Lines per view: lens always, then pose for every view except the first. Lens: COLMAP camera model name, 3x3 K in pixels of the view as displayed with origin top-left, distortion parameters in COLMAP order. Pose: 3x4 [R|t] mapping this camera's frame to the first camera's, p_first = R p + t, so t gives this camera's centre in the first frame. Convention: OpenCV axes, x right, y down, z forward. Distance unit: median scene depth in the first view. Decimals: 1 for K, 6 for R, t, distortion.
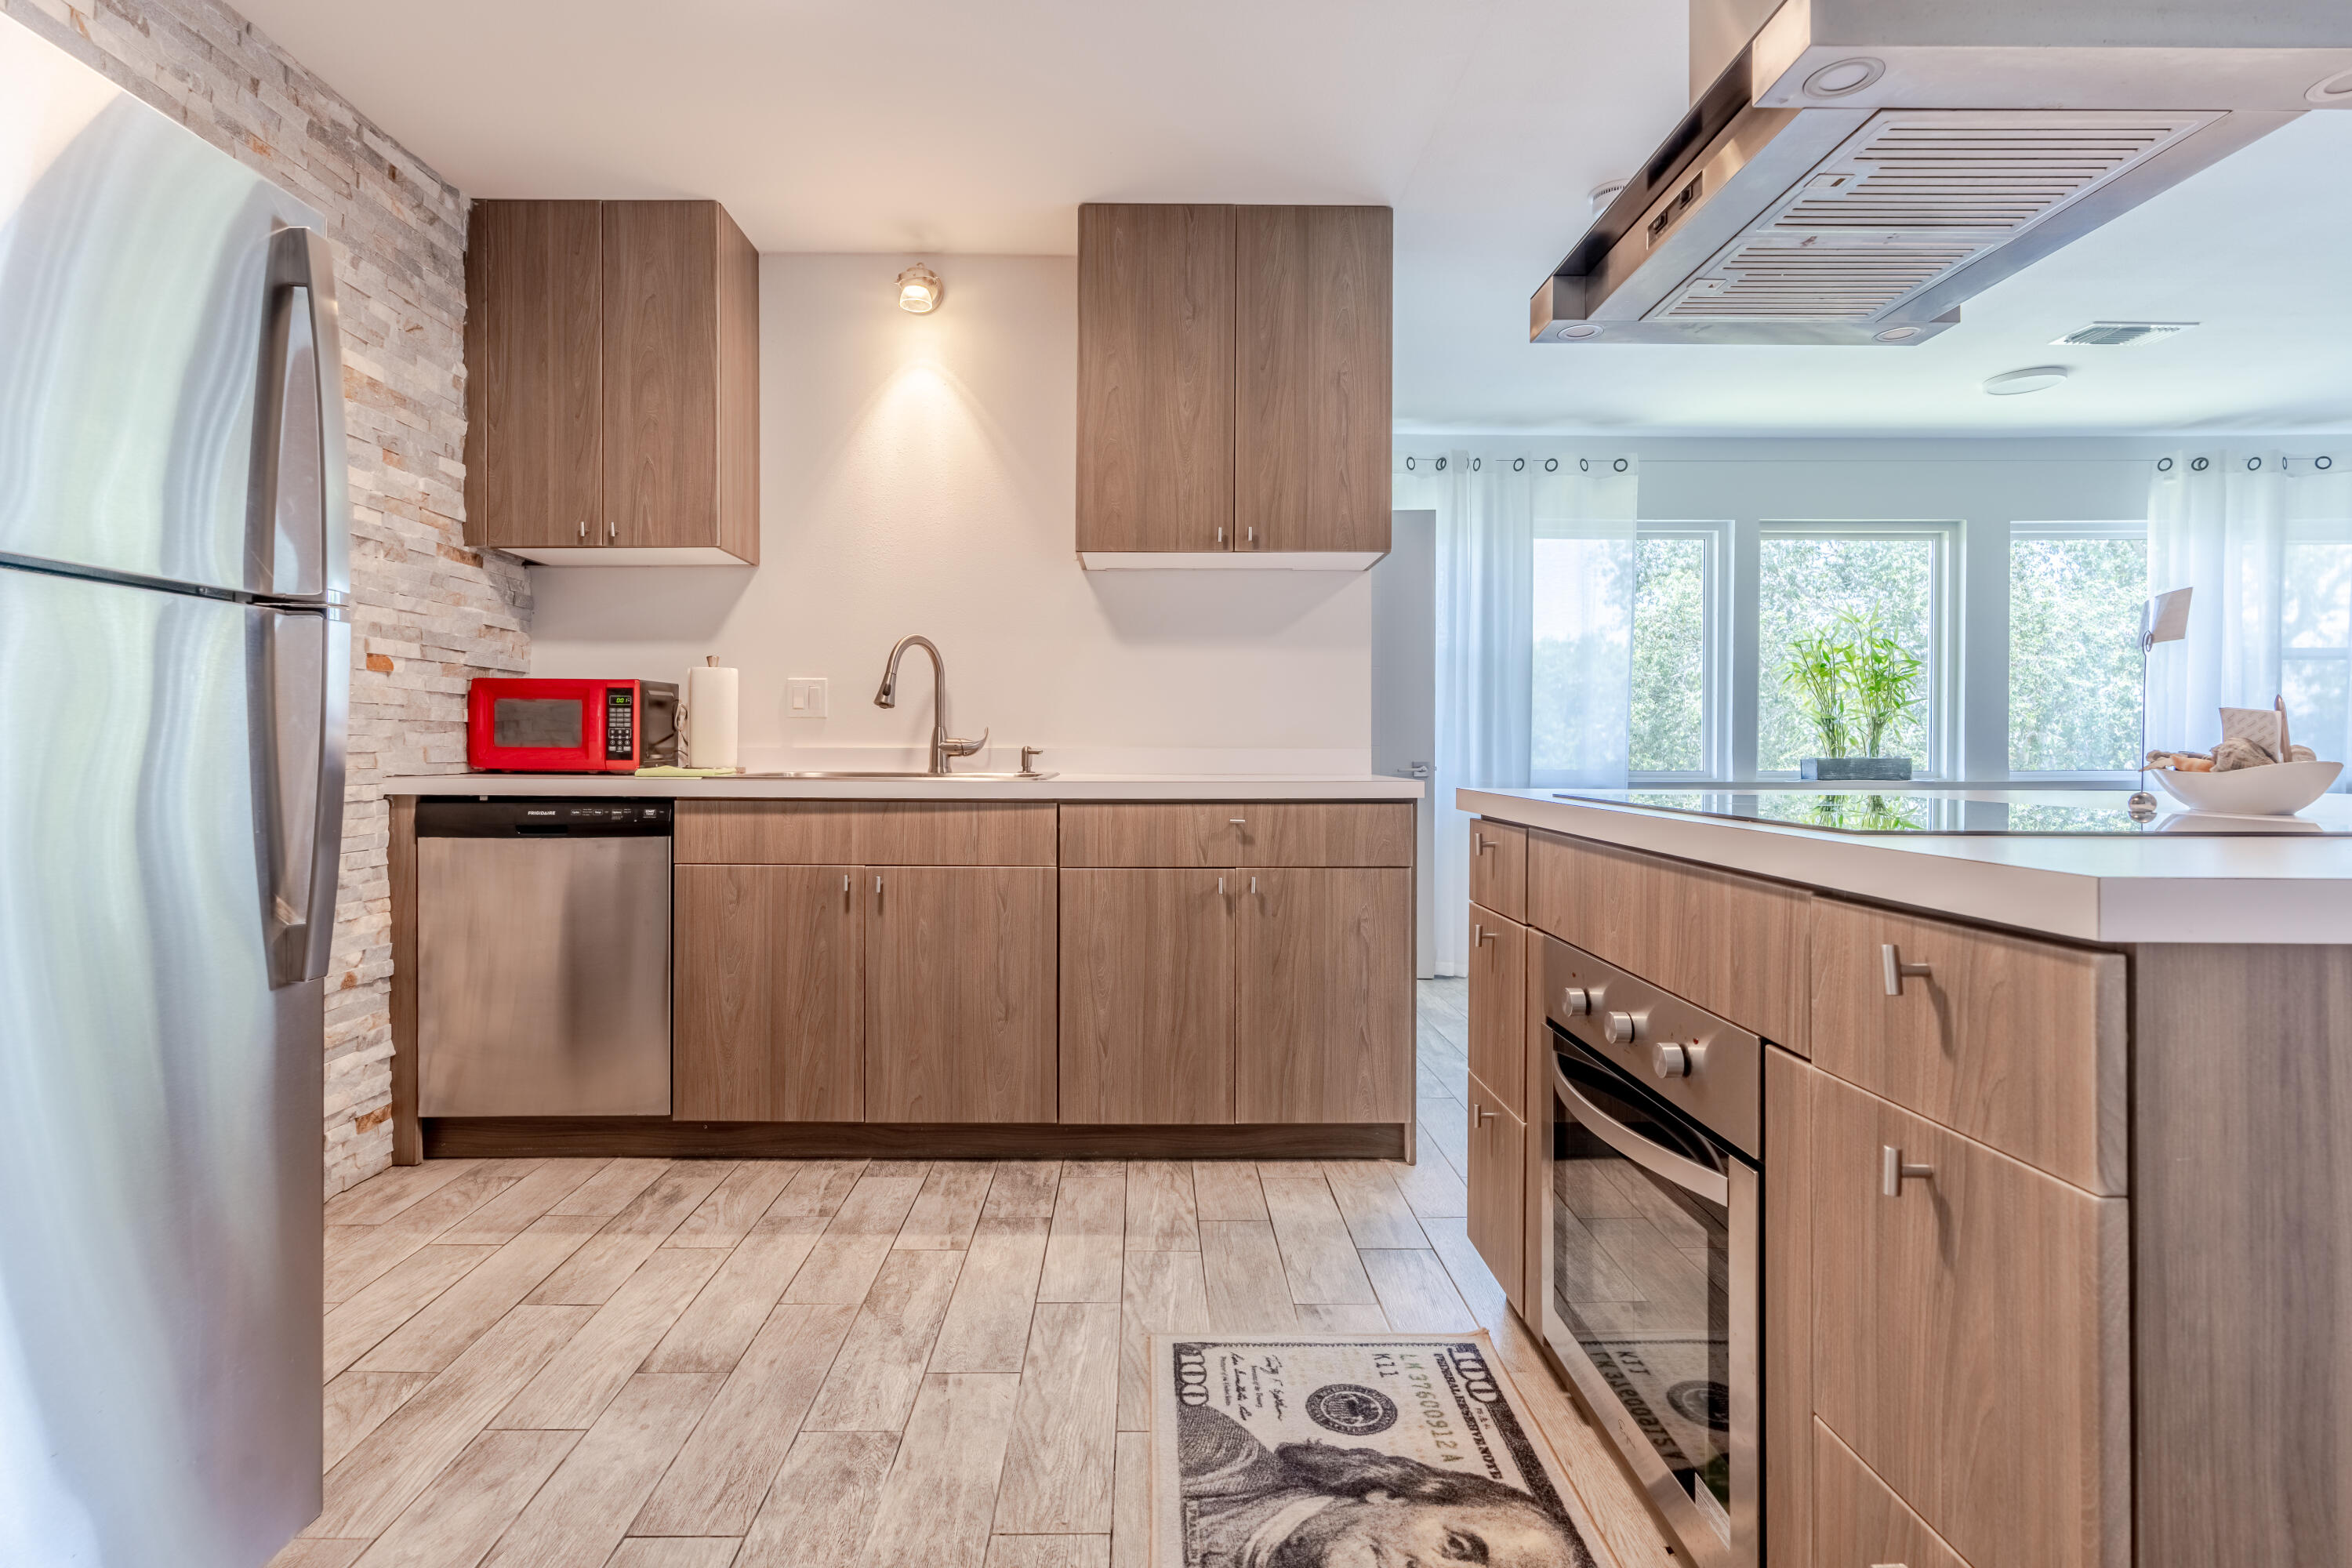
lens RADIAL K [[1150.9, 0, 1157.6], [0, 1150.9, 743.4], [0, 0, 1]] dist [-0.002341, -0.000084]
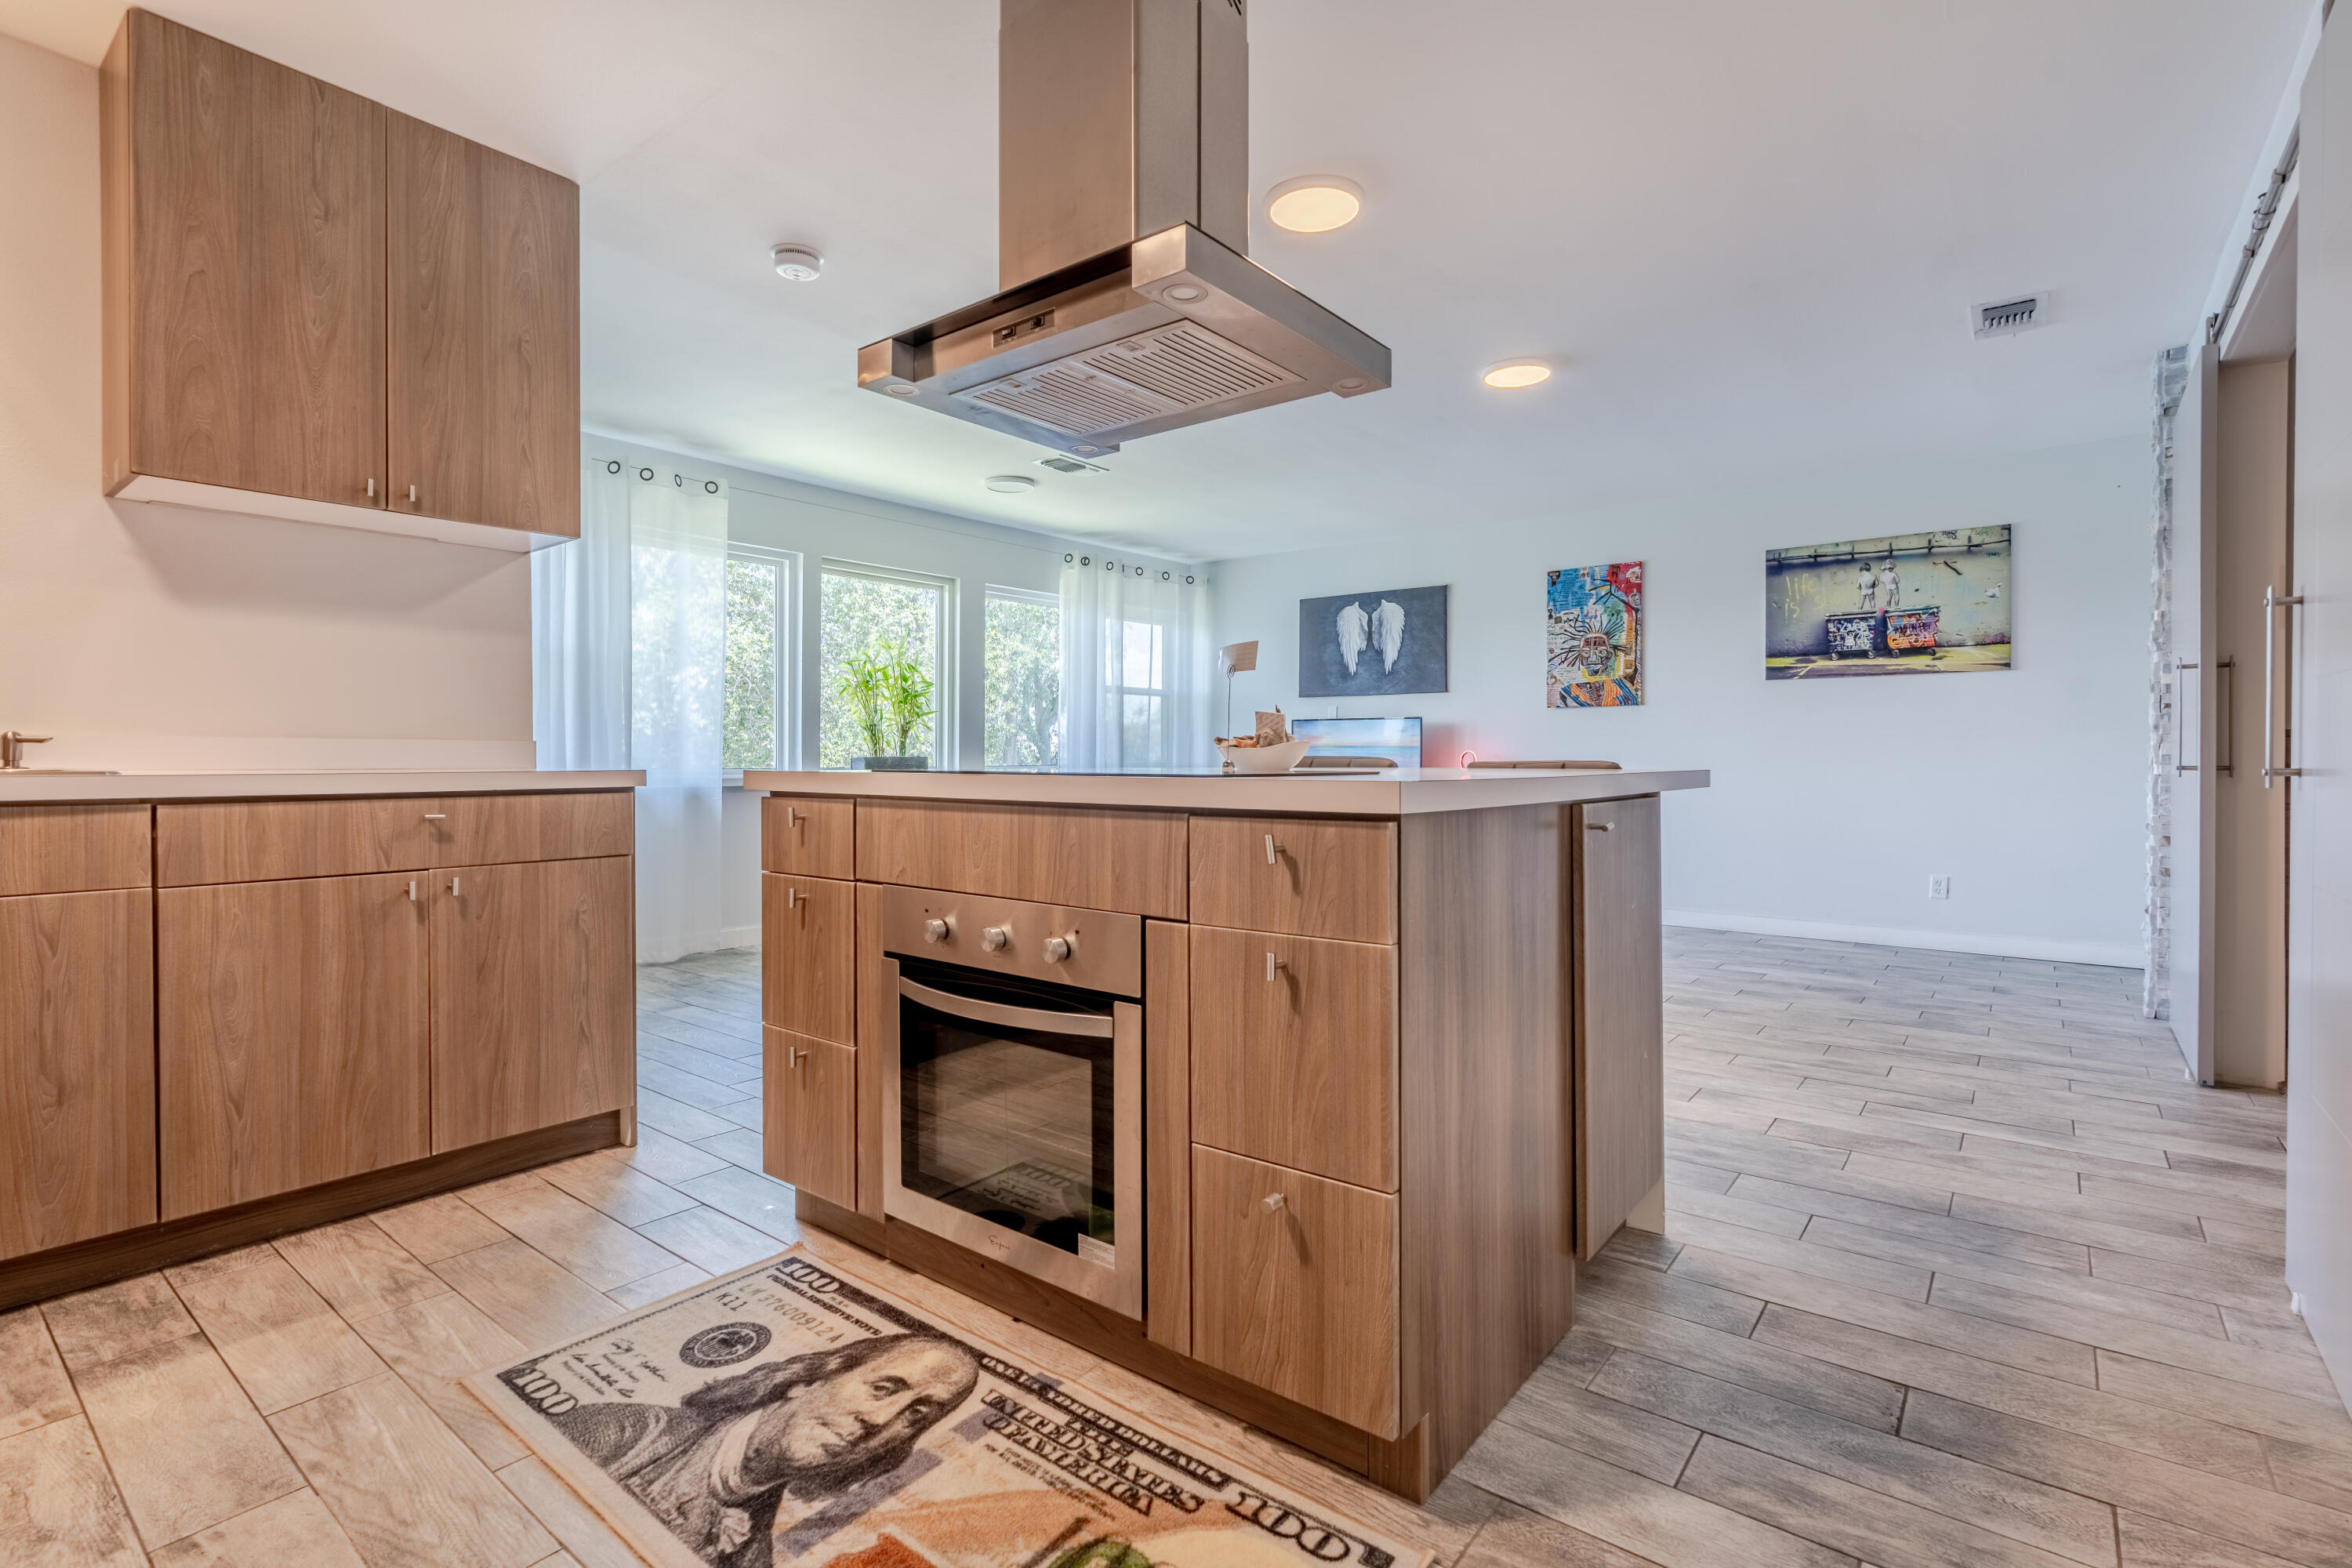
lens RADIAL K [[1077.2, 0, 1168.4], [0, 1077.2, 770.8], [0, 0, 1]] dist [-0.002095, 0.000359]
pose [[0.633344, -0.010359, 0.773801, -0.212853], [-0.002882, 0.999872, 0.015745, 0.016972], [-0.773865, -0.012202, 0.633233, 0.032417]]
